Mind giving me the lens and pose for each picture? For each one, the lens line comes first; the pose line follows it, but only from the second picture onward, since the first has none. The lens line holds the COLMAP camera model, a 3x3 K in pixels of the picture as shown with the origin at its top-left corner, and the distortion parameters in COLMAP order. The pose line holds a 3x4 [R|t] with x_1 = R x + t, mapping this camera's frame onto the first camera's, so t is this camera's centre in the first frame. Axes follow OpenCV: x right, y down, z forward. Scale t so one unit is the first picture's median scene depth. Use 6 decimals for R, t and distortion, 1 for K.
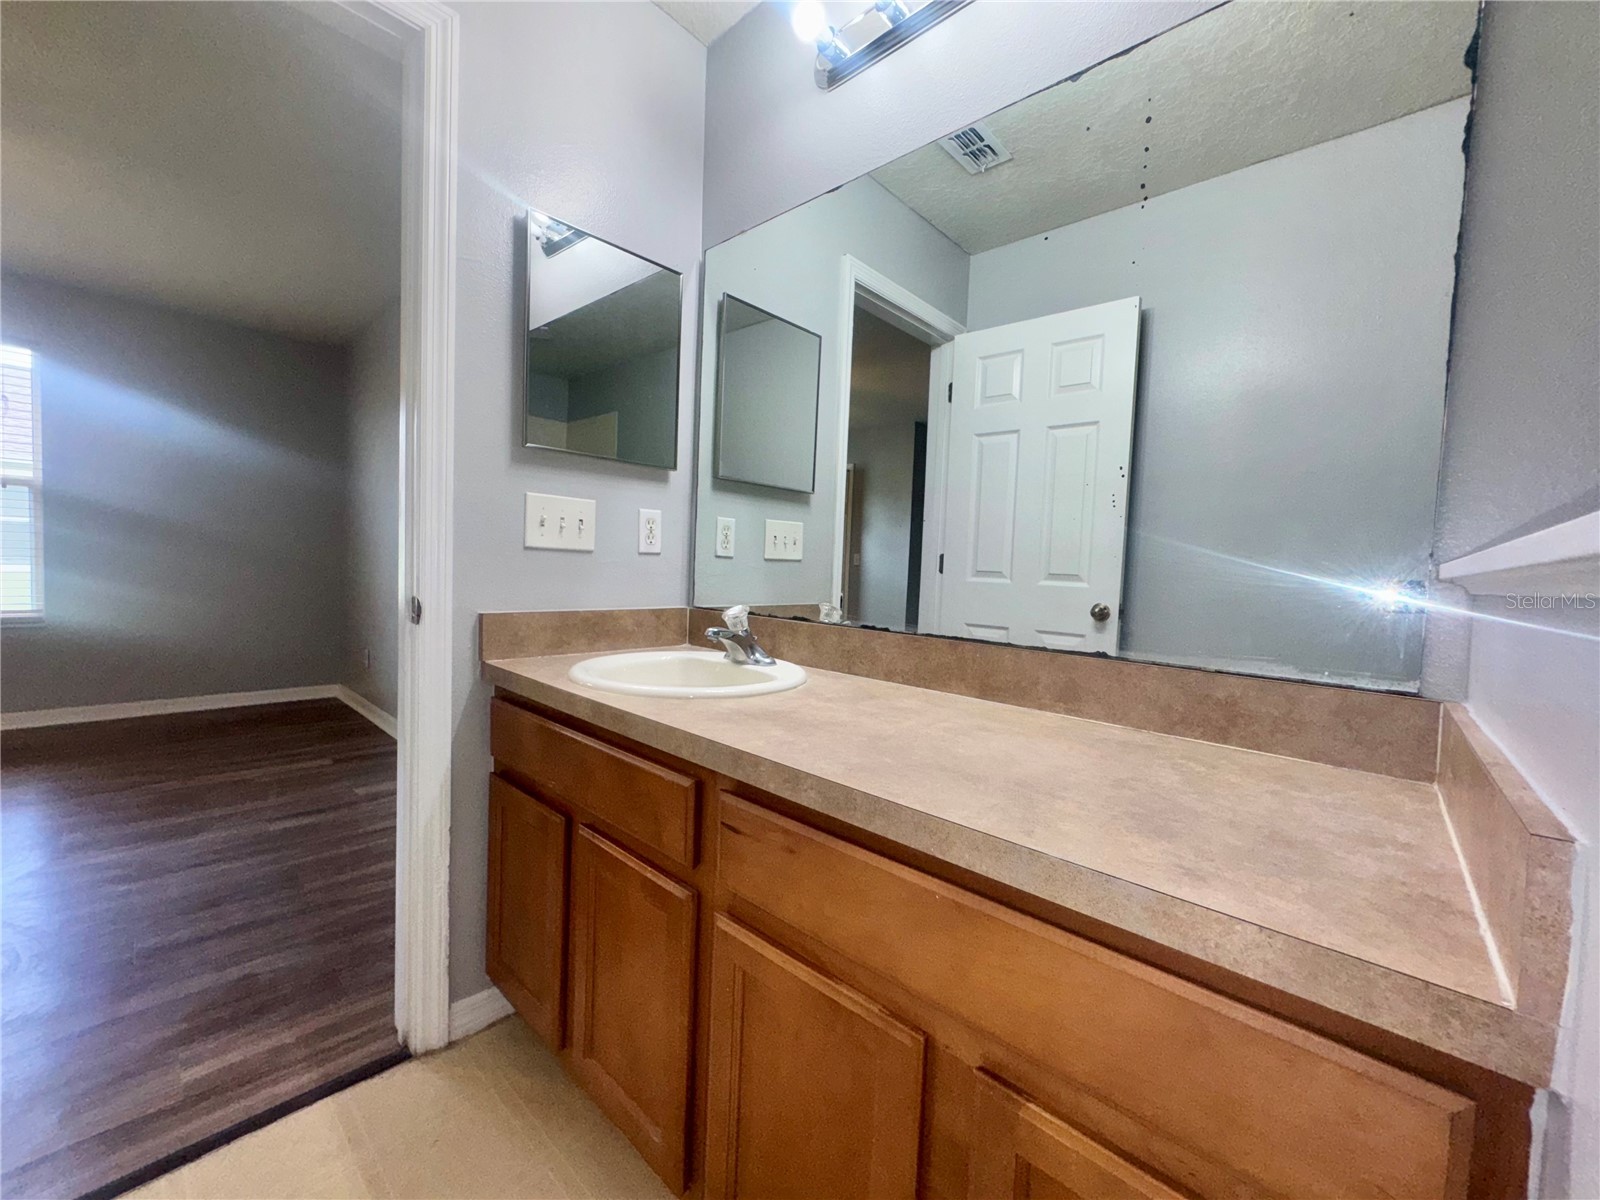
lens RADIAL K [[636.5, 0, 800.0], [0, 636.5, 600.0], [0, 0, 1]] dist [-0.002939, -0.000121]
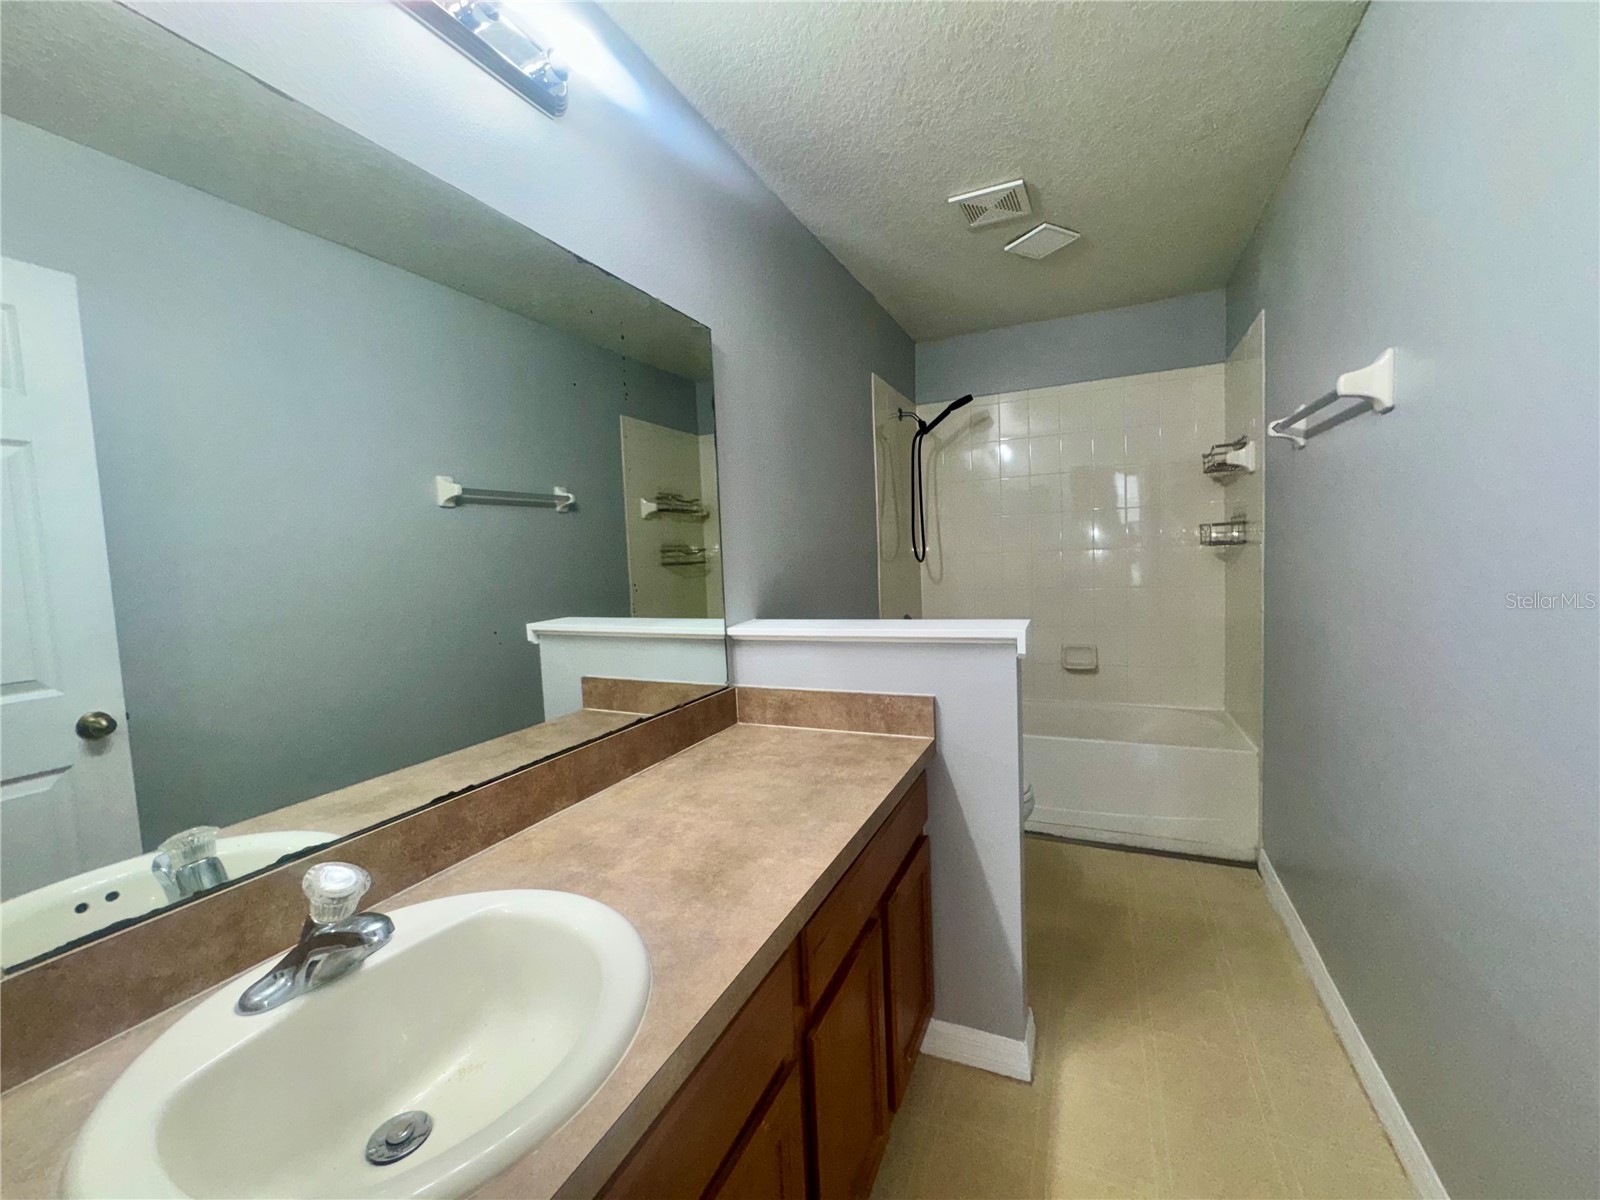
lens RADIAL K [[636.5, 0, 800.0], [0, 636.5, 600.0], [0, 0, 1]] dist [-0.002939, -0.000121]
pose [[-0.308371, -0.094492, 0.946561, -1.216017], [0.081915, 0.988721, 0.125386, -0.423172], [-0.947733, 0.116203, -0.297153, 1.434180]]
